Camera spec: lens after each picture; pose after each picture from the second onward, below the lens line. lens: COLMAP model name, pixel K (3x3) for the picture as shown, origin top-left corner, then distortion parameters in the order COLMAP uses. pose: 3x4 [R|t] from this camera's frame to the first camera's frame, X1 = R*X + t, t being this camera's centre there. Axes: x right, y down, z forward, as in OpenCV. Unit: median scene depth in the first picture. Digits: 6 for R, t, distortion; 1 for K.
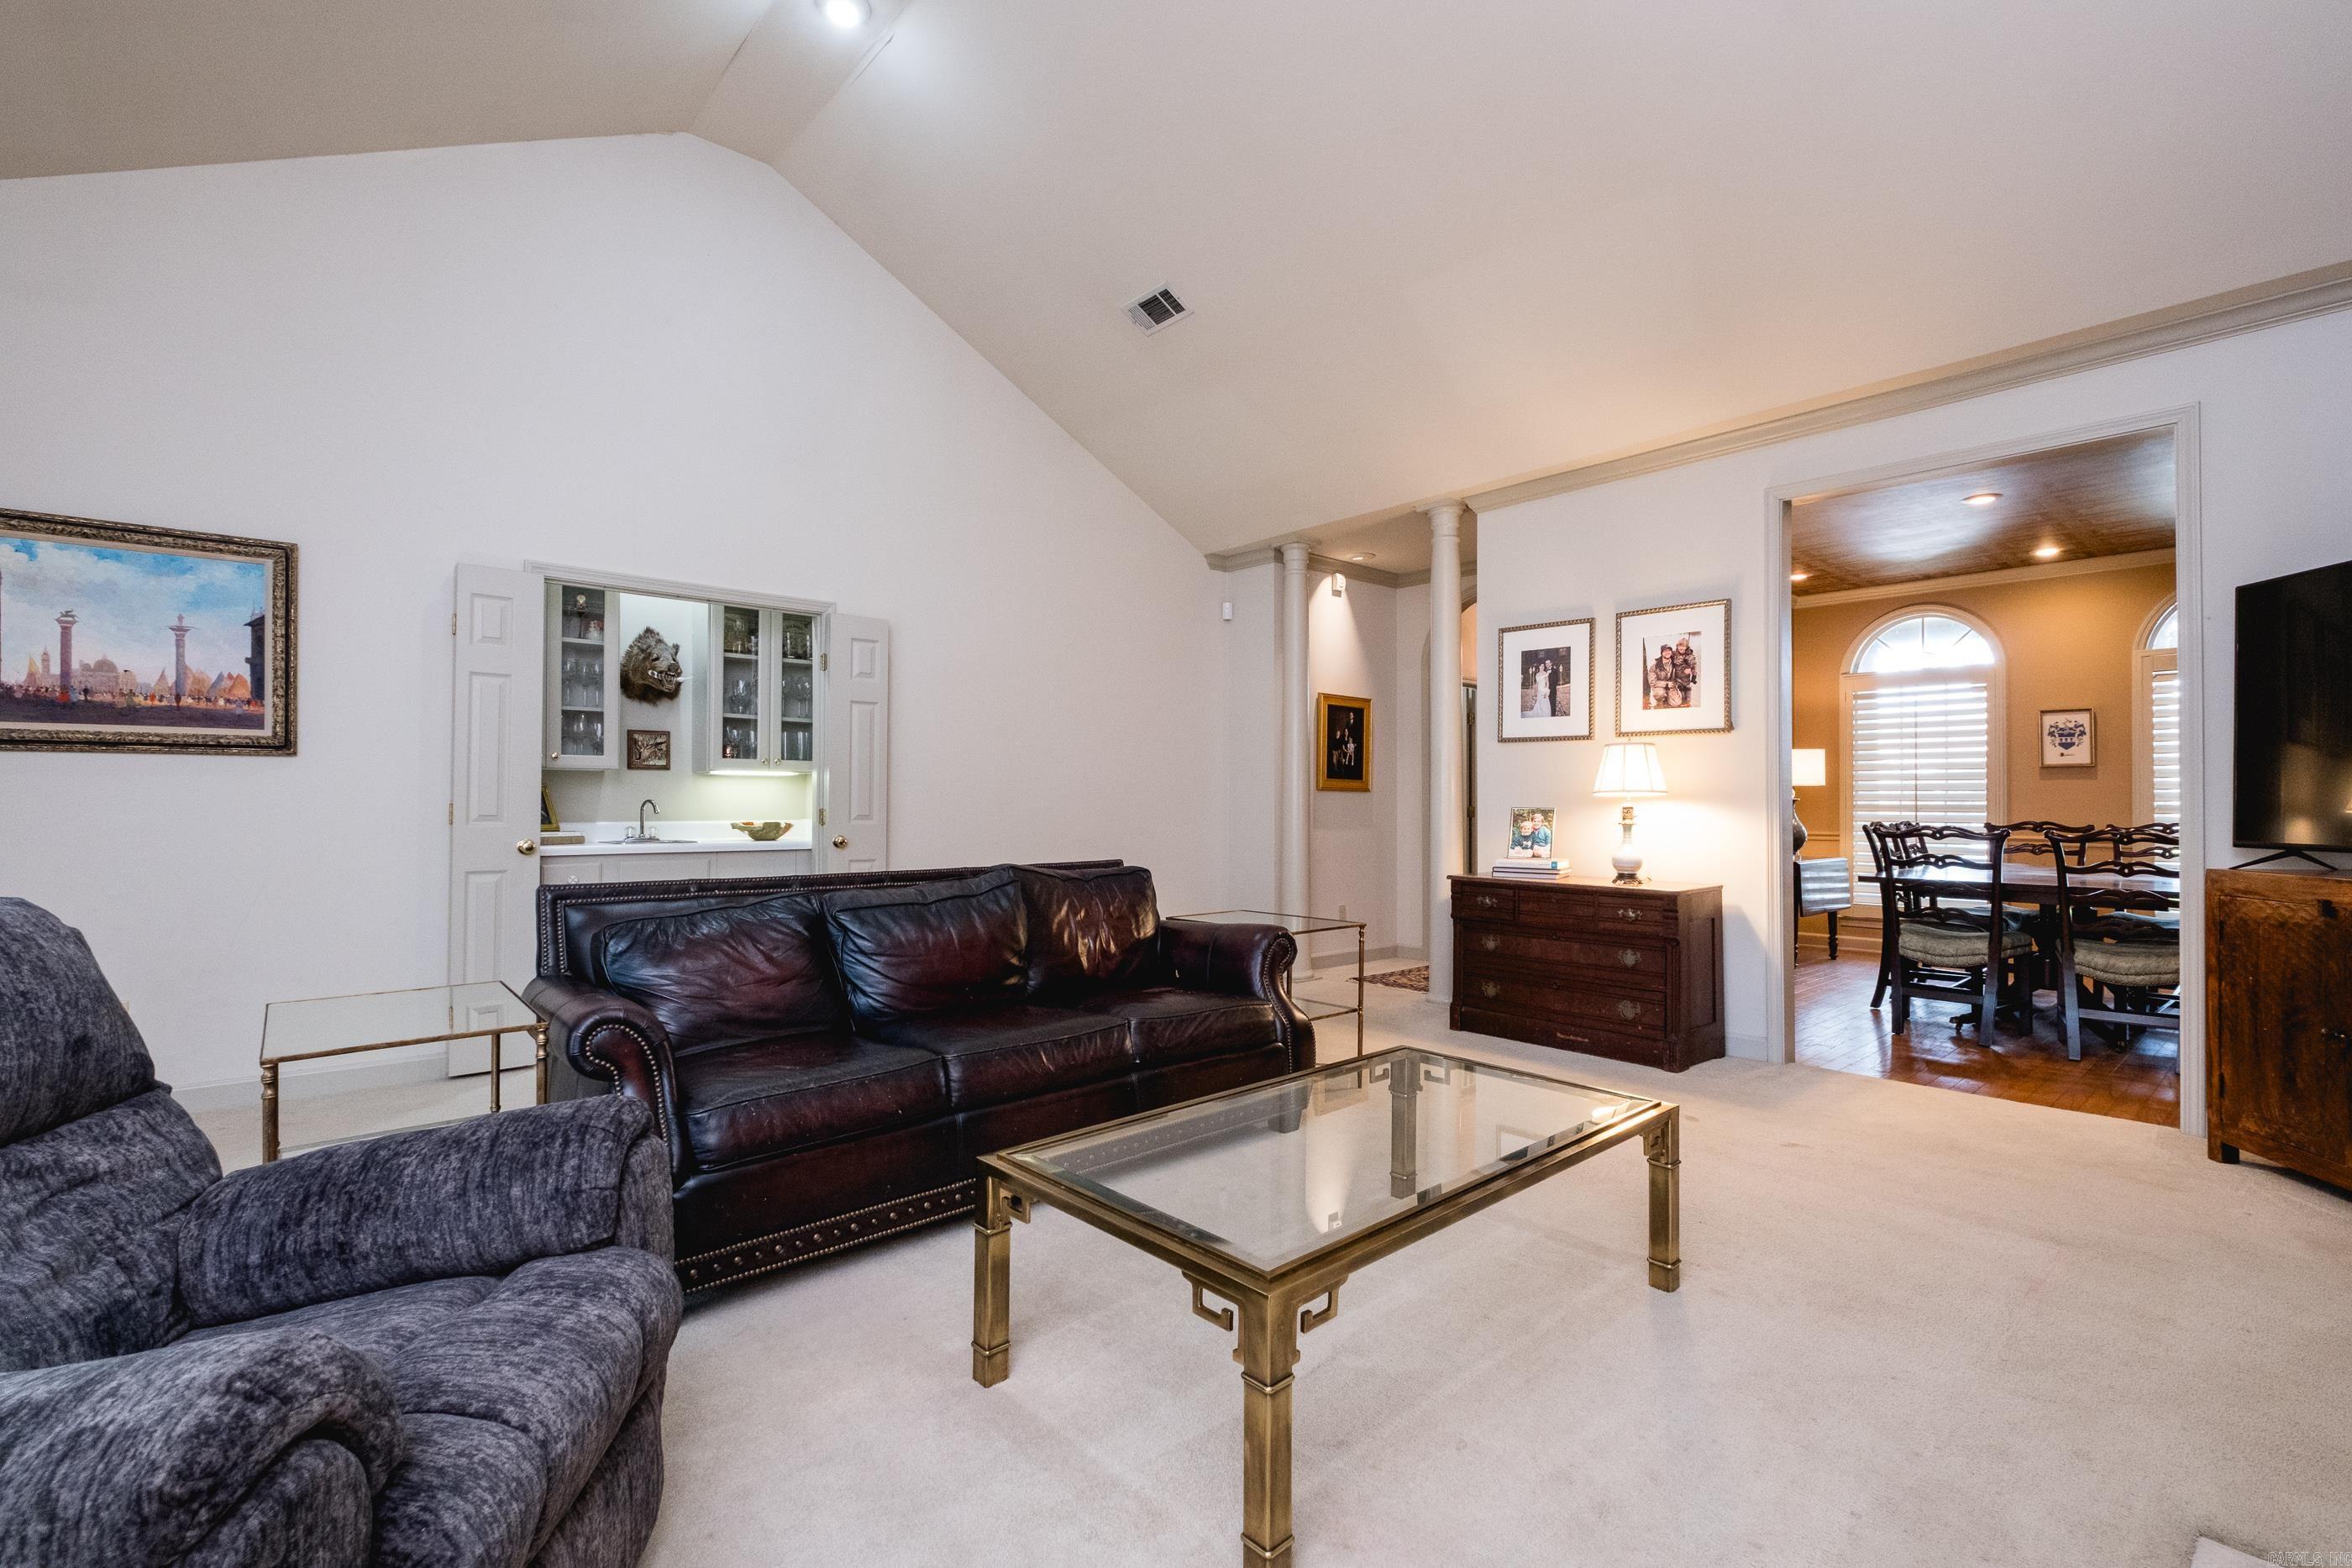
lens RADIAL K [[1047.1, 0, 1191.2], [0, 1047.1, 787.3], [0, 0, 1]] dist [-0.001025, -0.000473]
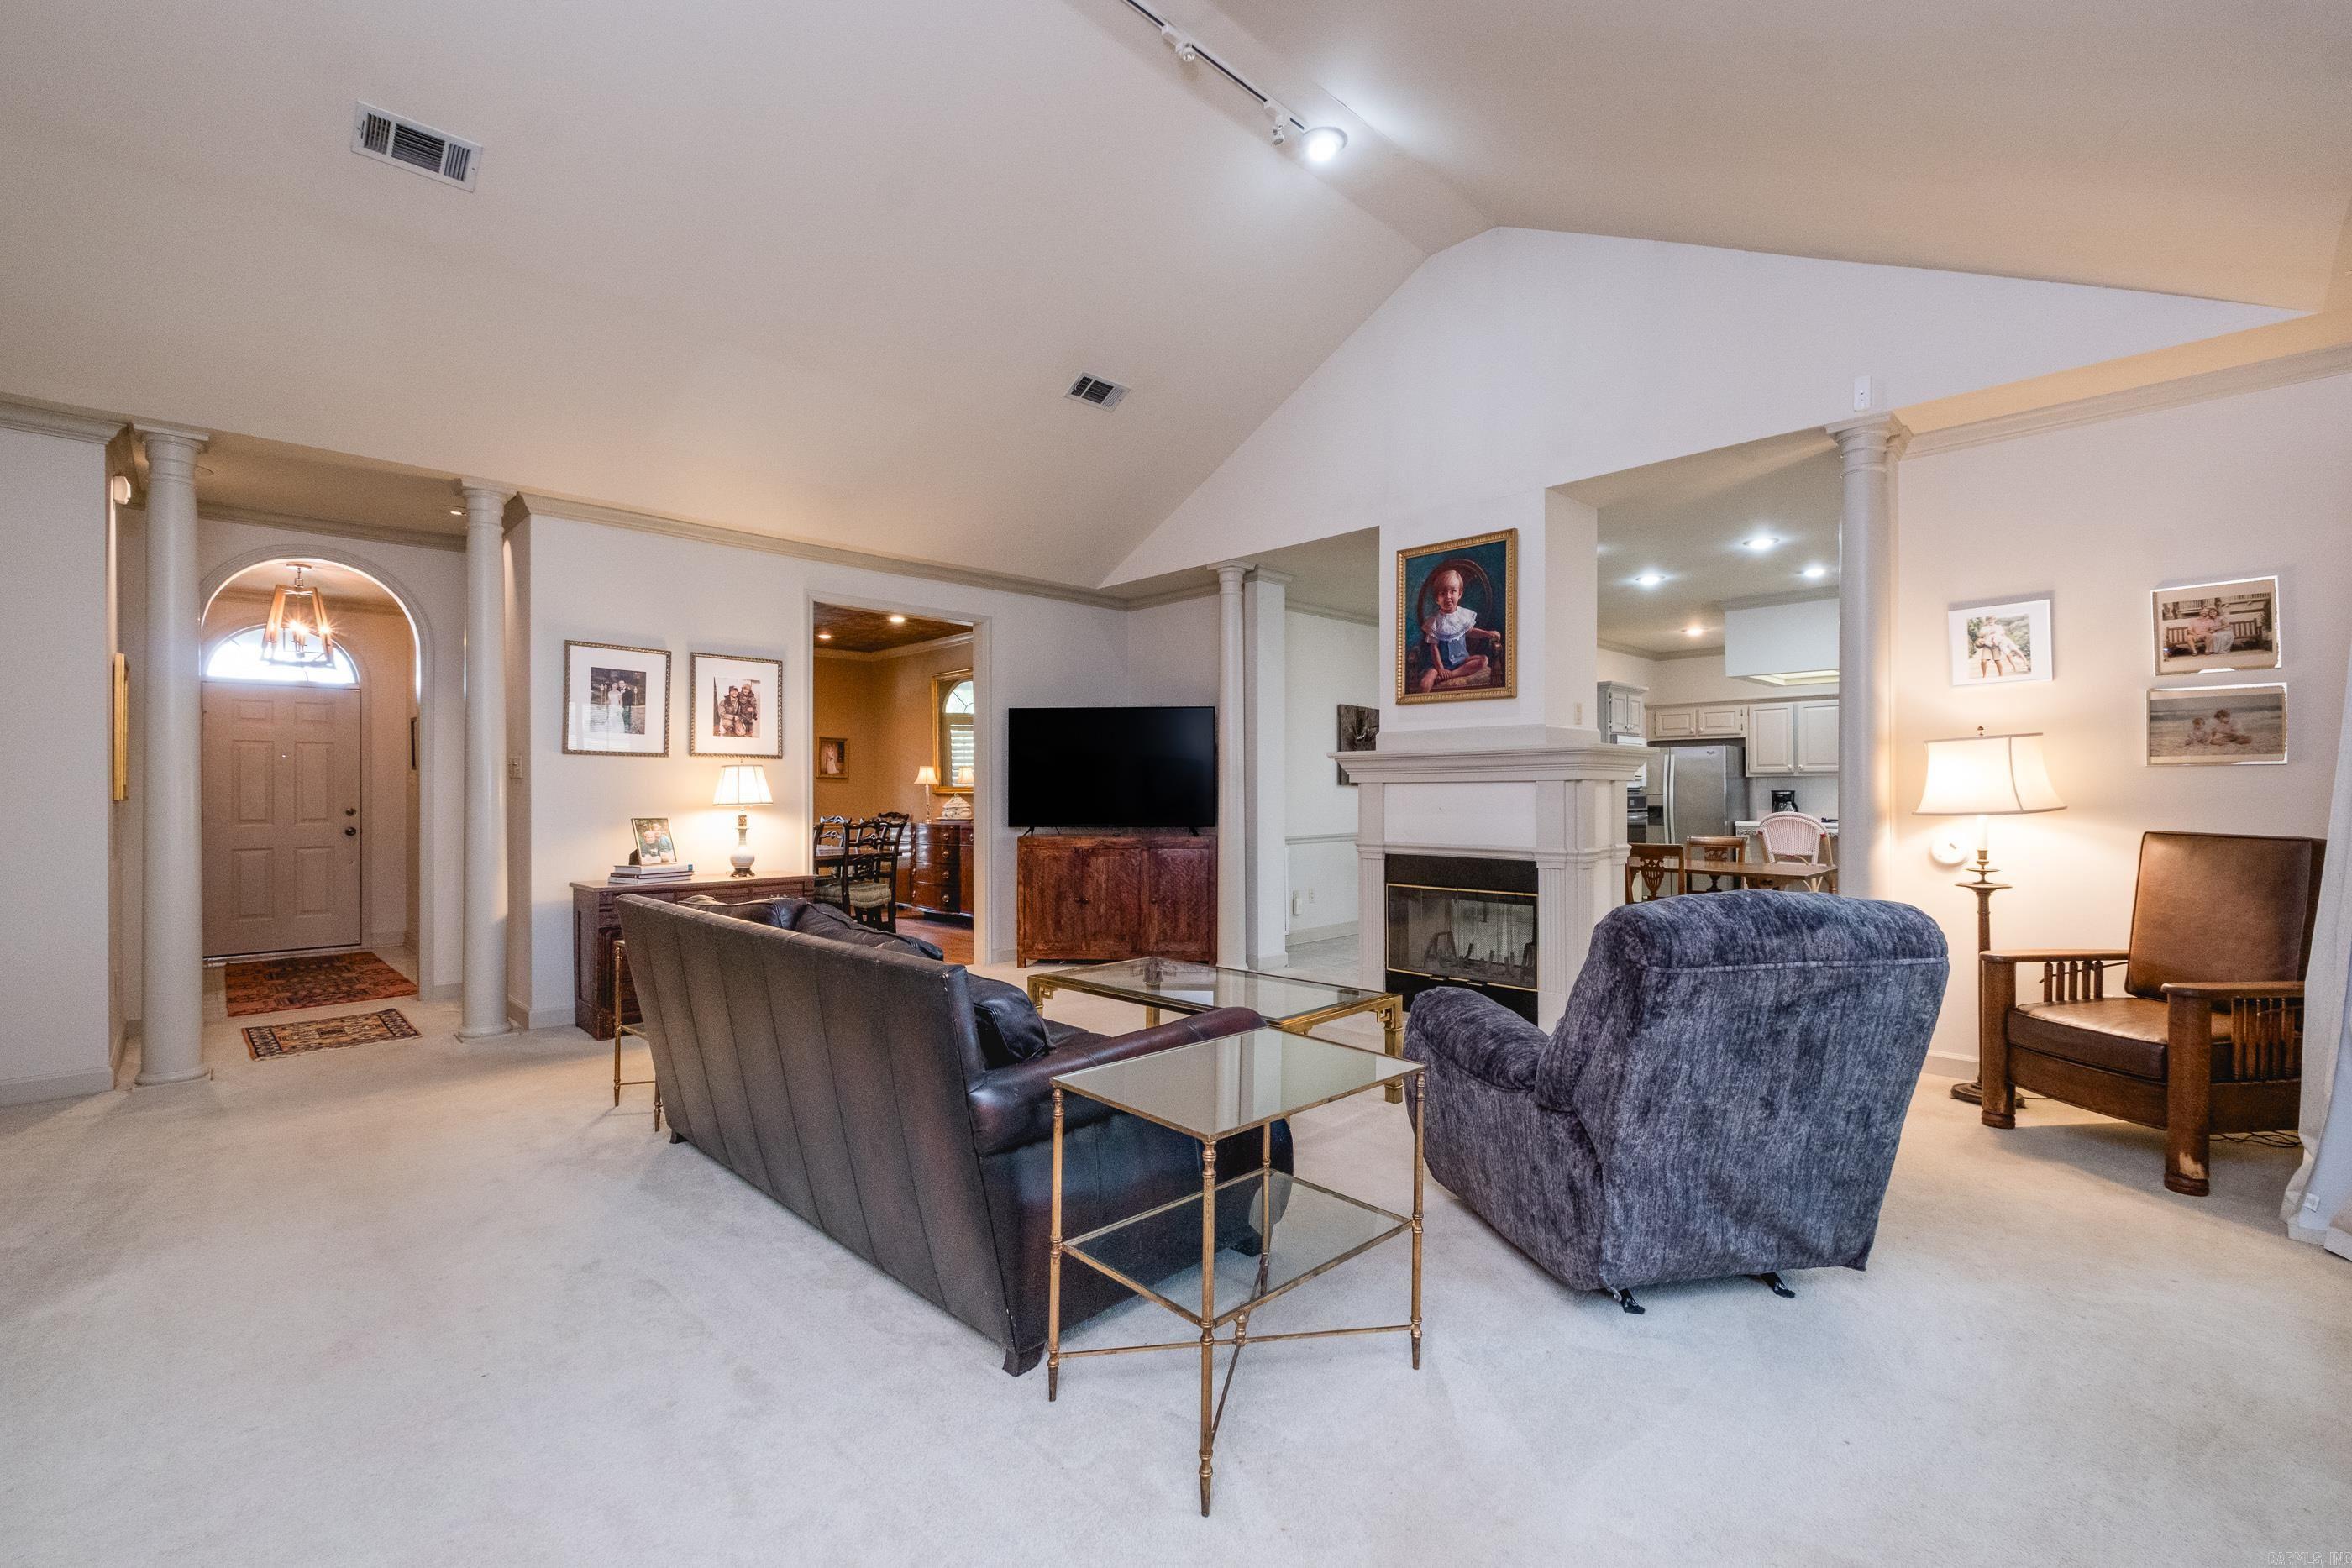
lens RADIAL K [[1000.8, 0, 1180.5], [0, 1000.8, 786.0], [0, 0, 1]] dist [-0.000557, -0.000365]
pose [[-0.046326, 0.001580, 0.998925, -0.758848], [-0.012654, 0.999918, -0.002168, -0.019208], [-0.998846, -0.012741, -0.046302, 0.501501]]
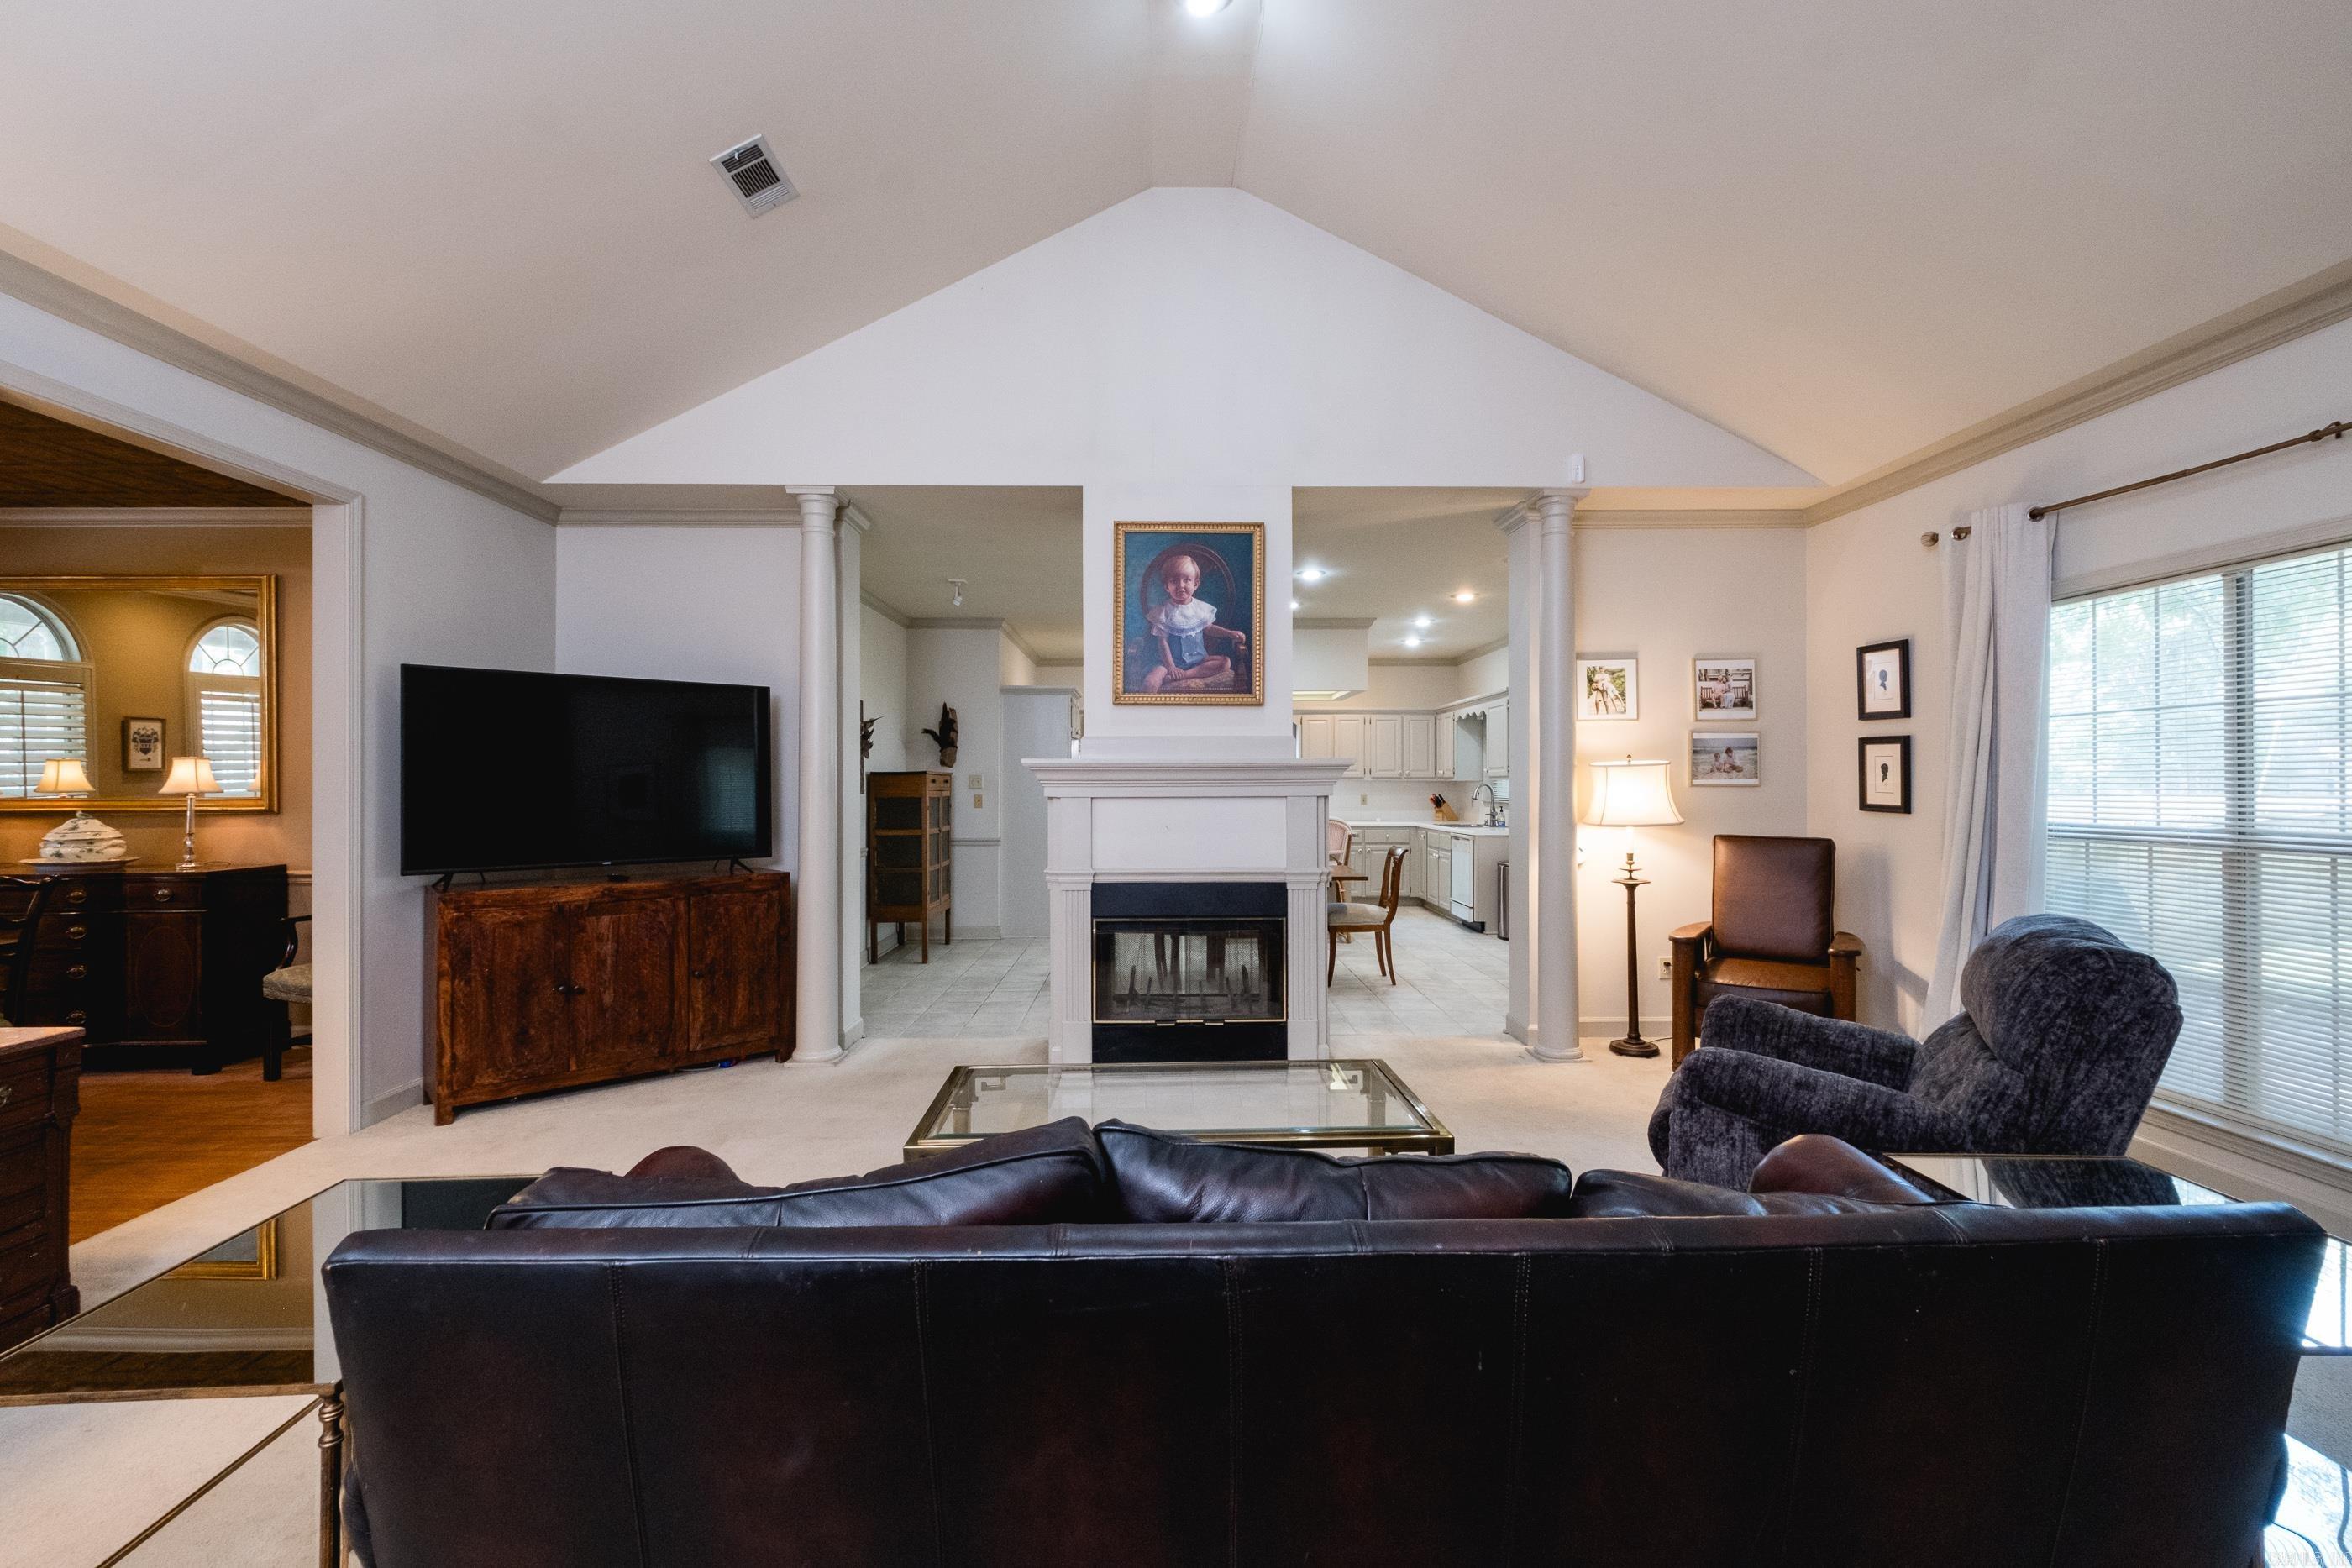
lens RADIAL K [[1023.8, 0, 1175.3], [0, 1023.8, 776.8], [0, 0, 1]] dist [0.002496, -0.000953]
pose [[-0.756951, 0.001762, 0.653469, -0.322766], [-0.010253, 0.999841, -0.014572, -0.034496], [-0.653391, -0.017730, -0.756813, 0.895838]]
